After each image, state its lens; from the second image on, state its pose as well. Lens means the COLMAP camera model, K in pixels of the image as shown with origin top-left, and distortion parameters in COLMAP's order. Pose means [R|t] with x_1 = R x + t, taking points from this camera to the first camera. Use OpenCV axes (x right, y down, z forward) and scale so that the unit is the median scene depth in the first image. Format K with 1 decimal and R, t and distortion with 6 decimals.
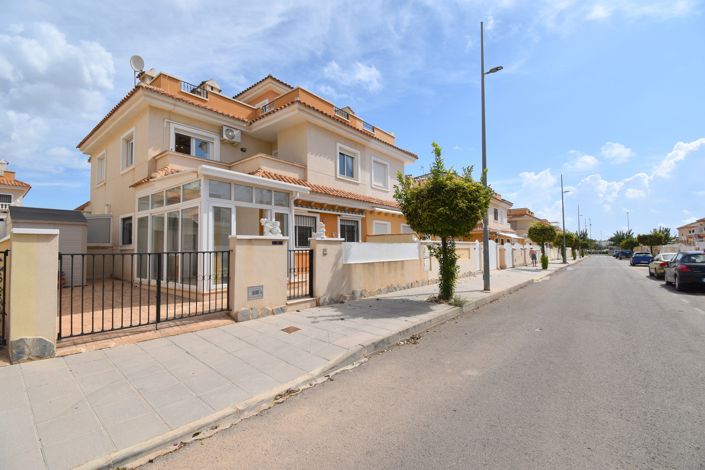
lens RADIAL K [[309.9, 0, 354.4], [0, 309.9, 235.0], [0, 0, 1]] dist [0.022107, -0.026607]
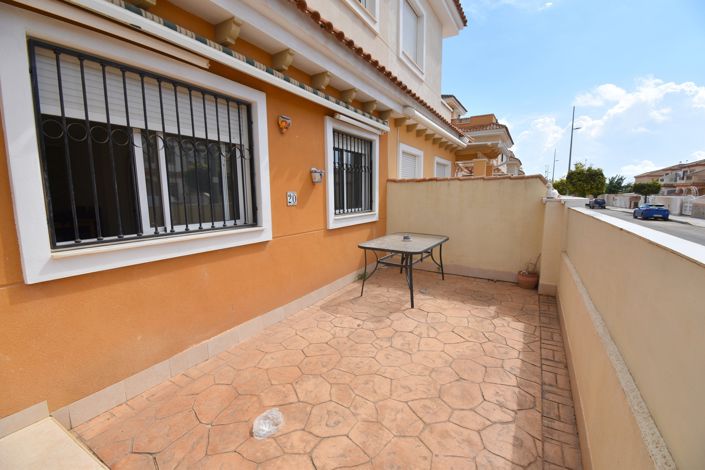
lens RADIAL K [[309.9, 0, 354.4], [0, 309.9, 235.0], [0, 0, 1]] dist [0.022107, -0.026607]
pose [[0.987724, -0.015785, 0.155409, -0.081954], [-0.011896, 0.984391, 0.175591, 0.001566], [-0.155756, -0.175284, 0.972119, 0.717618]]
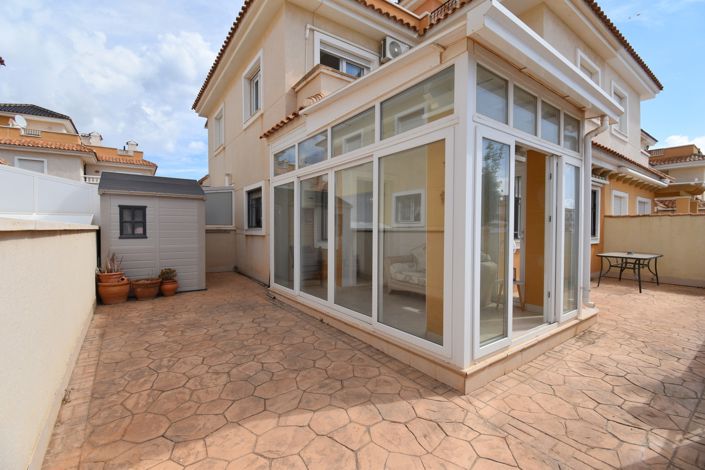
lens RADIAL K [[309.9, 0, 354.4], [0, 309.9, 235.0], [0, 0, 1]] dist [0.022107, -0.026607]
pose [[0.963079, 0.019767, -0.268494, -0.309299], [-0.002500, 0.997914, 0.064501, 0.000544], [0.269209, -0.061449, 0.961119, 0.366480]]
